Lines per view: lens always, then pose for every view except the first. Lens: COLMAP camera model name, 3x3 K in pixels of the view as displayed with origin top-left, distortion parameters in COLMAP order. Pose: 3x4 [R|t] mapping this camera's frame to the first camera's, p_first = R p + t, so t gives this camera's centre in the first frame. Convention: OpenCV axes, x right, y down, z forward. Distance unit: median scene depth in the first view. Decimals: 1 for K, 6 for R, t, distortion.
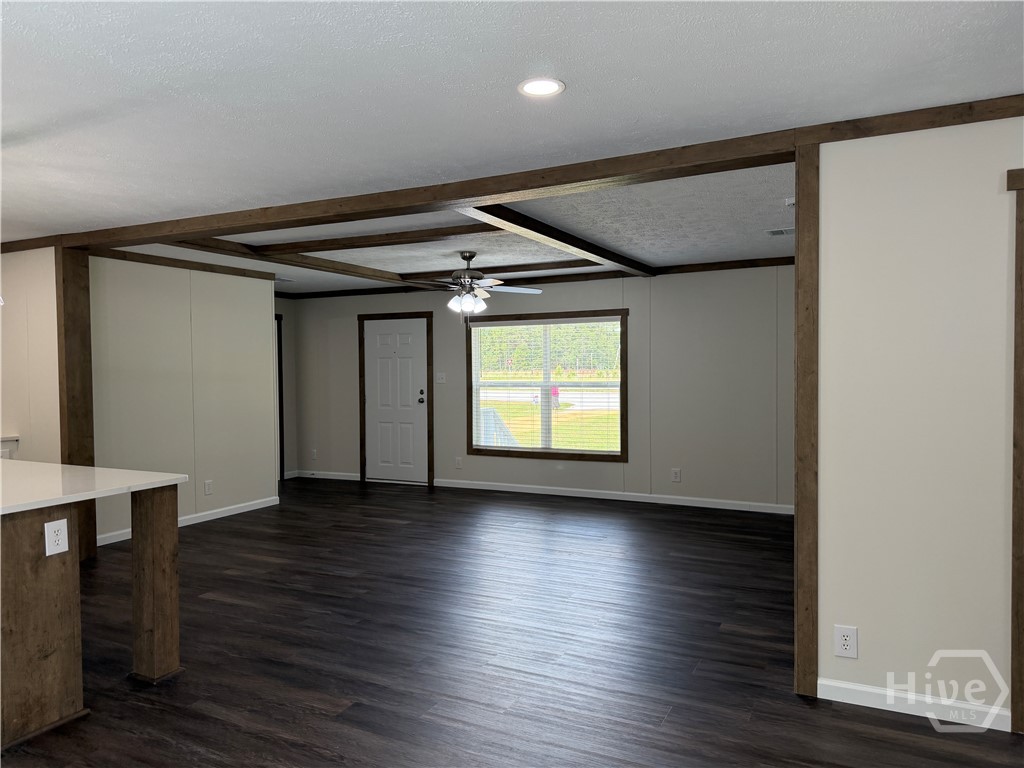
lens RADIAL K [[727.1, 0, 512.0], [0, 727.1, 384.0], [0, 0, 1]] dist [0.083752, -0.126739]
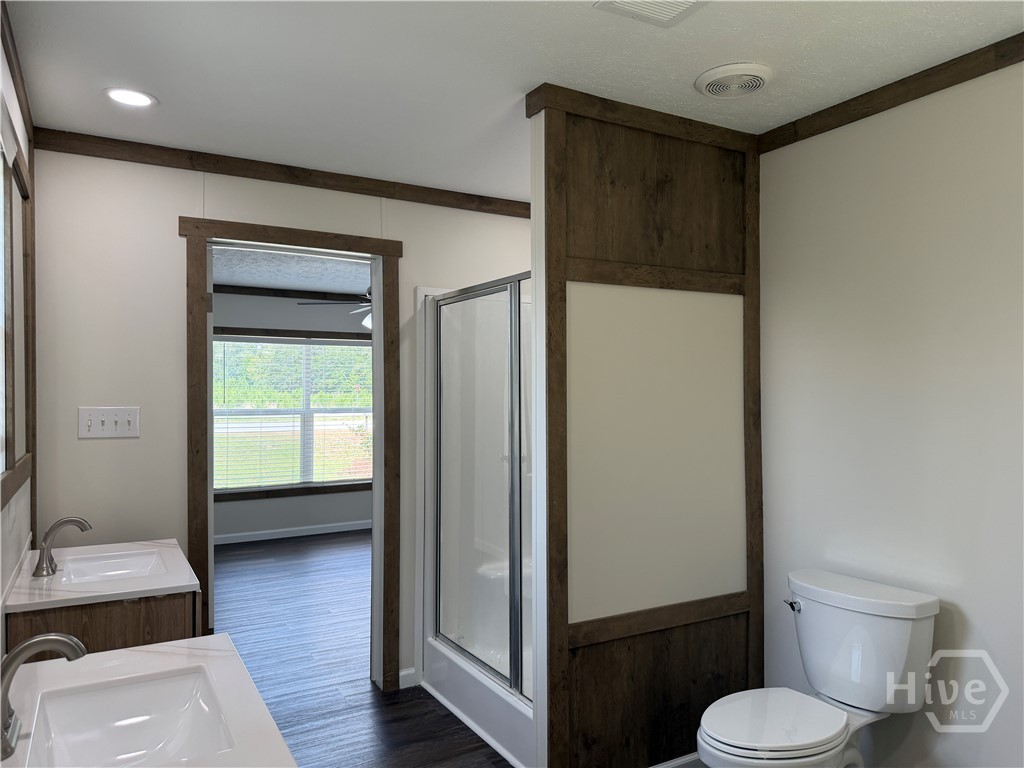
lens RADIAL K [[727.1, 0, 512.0], [0, 727.1, 384.0], [0, 0, 1]] dist [0.083752, -0.126739]
pose [[0.552789, 0.017258, 0.833142, -0.560906], [0.016903, 0.999348, -0.031916, 0.000258], [-0.833150, 0.031725, 0.552137, 0.291618]]
